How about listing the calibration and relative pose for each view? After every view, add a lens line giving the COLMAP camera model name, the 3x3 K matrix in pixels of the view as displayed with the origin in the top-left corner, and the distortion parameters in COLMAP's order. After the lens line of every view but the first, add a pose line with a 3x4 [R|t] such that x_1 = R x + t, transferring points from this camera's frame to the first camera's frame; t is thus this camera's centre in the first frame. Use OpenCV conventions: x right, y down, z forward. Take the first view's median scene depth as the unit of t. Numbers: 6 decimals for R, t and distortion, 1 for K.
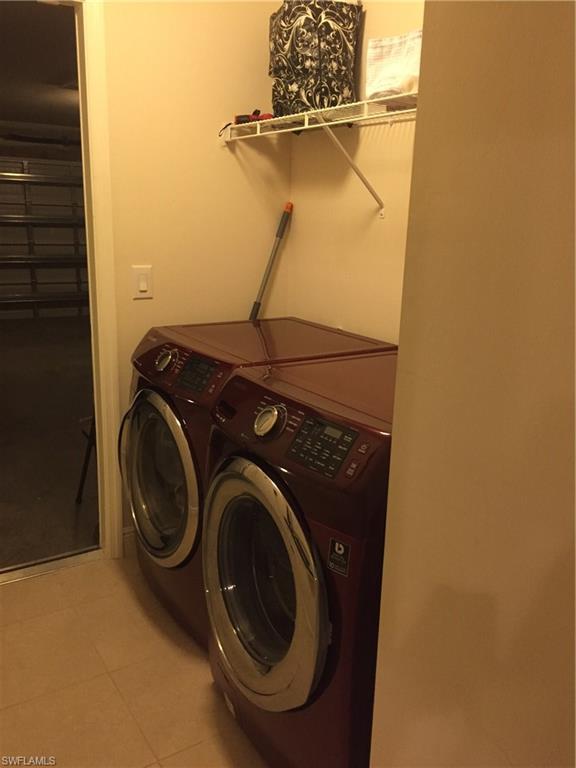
lens RADIAL K [[646.1, 0, 288.0], [0, 646.1, 384.0], [0, 0, 1]] dist [0.043782, -0.066454]
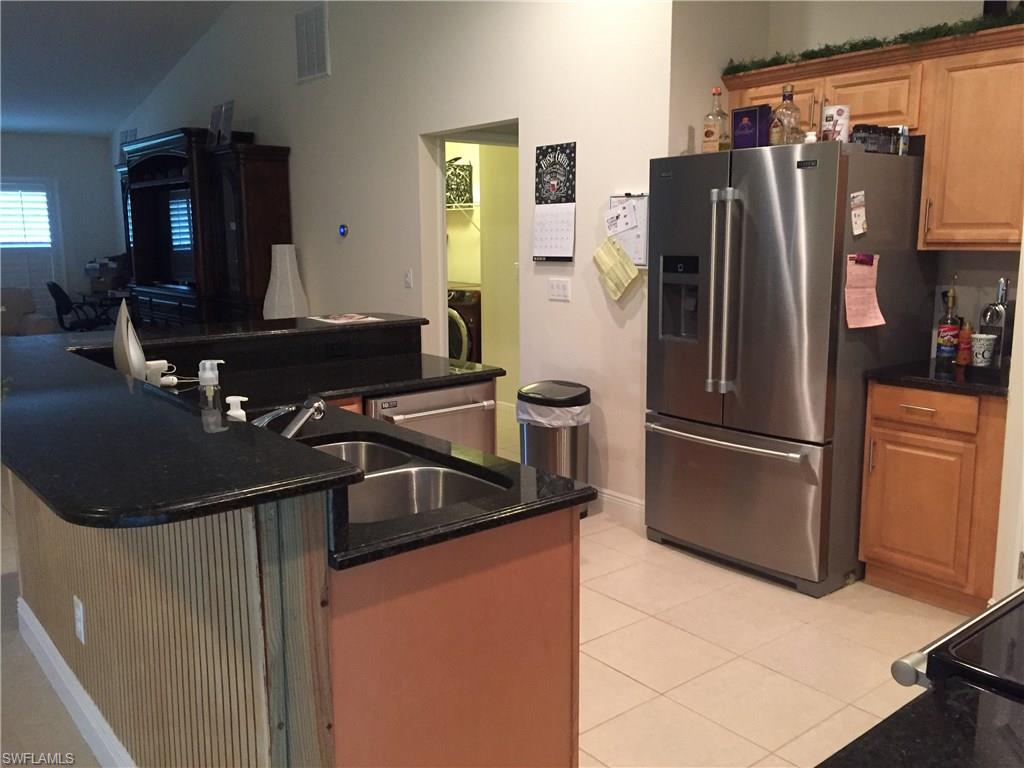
lens RADIAL K [[861.5, 0, 510.8], [0, 861.5, 380.8], [0, 0, 1]] dist [0.043782, -0.066454]
pose [[0.993200, -0.053395, 0.103451, -0.154036], [0.063342, 0.993424, -0.095378, 0.724054], [-0.097678, 0.101283, 0.990051, -2.669557]]
